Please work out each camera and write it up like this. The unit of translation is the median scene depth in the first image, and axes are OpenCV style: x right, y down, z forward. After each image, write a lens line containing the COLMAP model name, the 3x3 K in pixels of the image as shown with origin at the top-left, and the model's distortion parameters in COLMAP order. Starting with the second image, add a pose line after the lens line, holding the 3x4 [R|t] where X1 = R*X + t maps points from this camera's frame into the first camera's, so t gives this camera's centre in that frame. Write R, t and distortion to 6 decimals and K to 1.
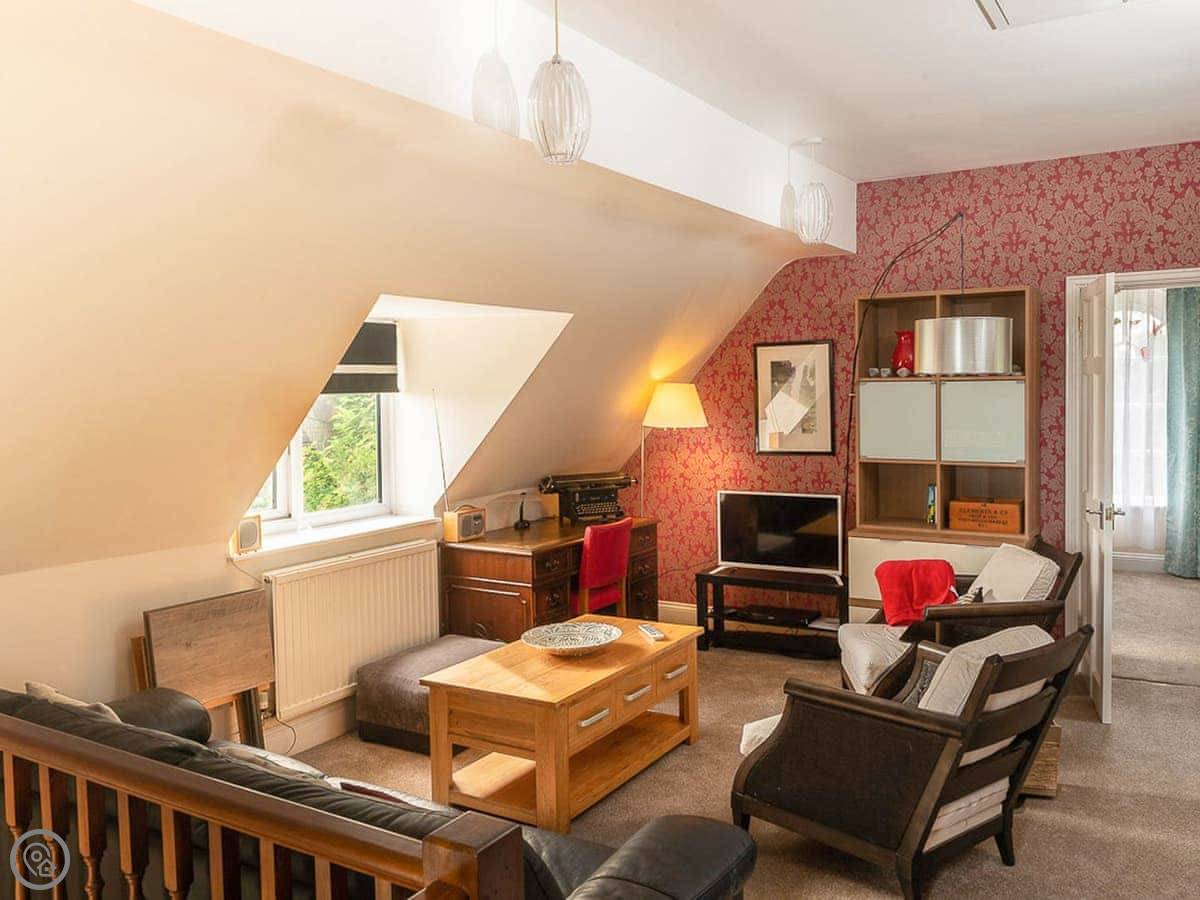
lens RADIAL K [[1013.6, 0, 599.8], [0, 1013.6, 448.6], [0, 0, 1]] dist [-0.041644, 0.025221]
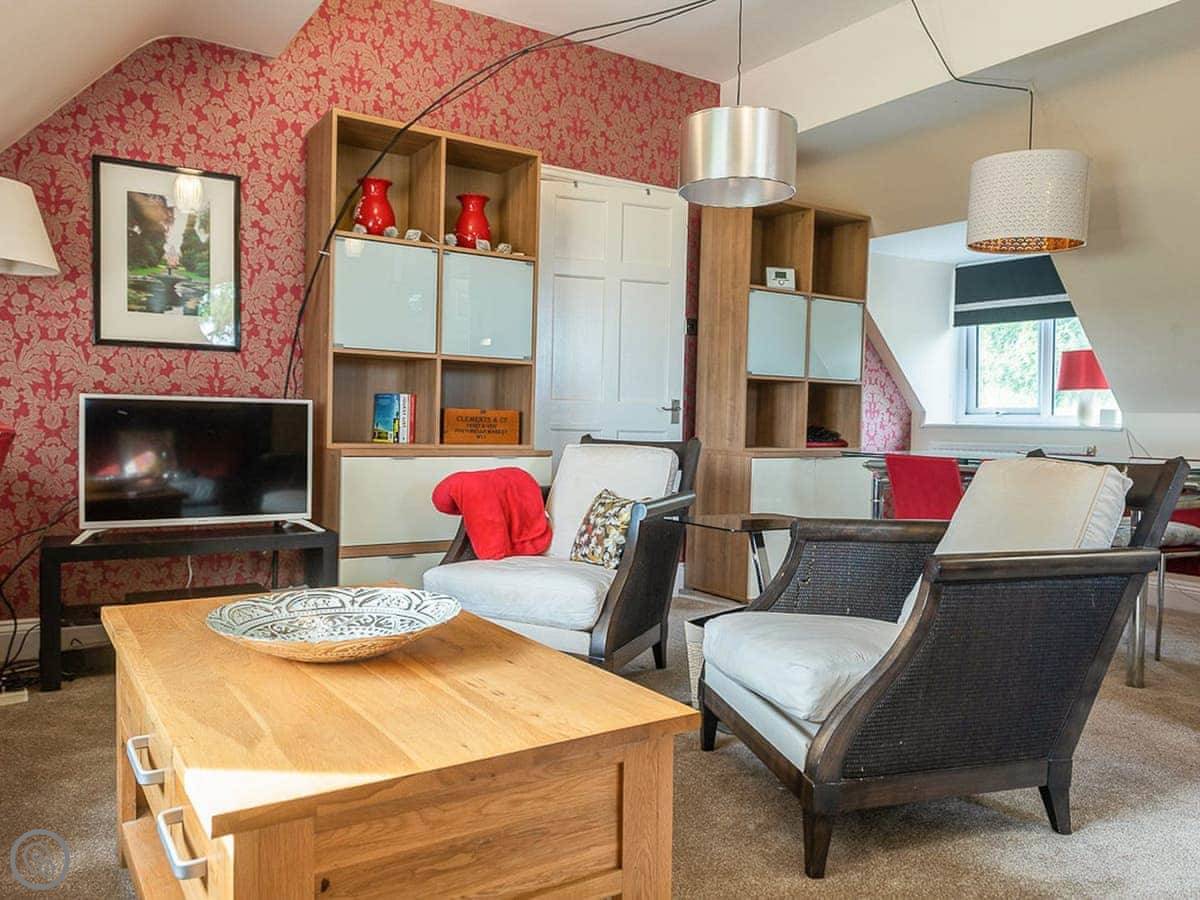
lens RADIAL K [[912.4, 0, 609.0], [0, 912.4, 453.9], [0, 0, 1]] dist [0.049750, -0.042544]
pose [[0.412681, 0.000225, 0.910876, -0.223532], [0.037041, 0.999169, -0.017028, 0.094694], [-0.910122, 0.040766, 0.412330, 0.535204]]
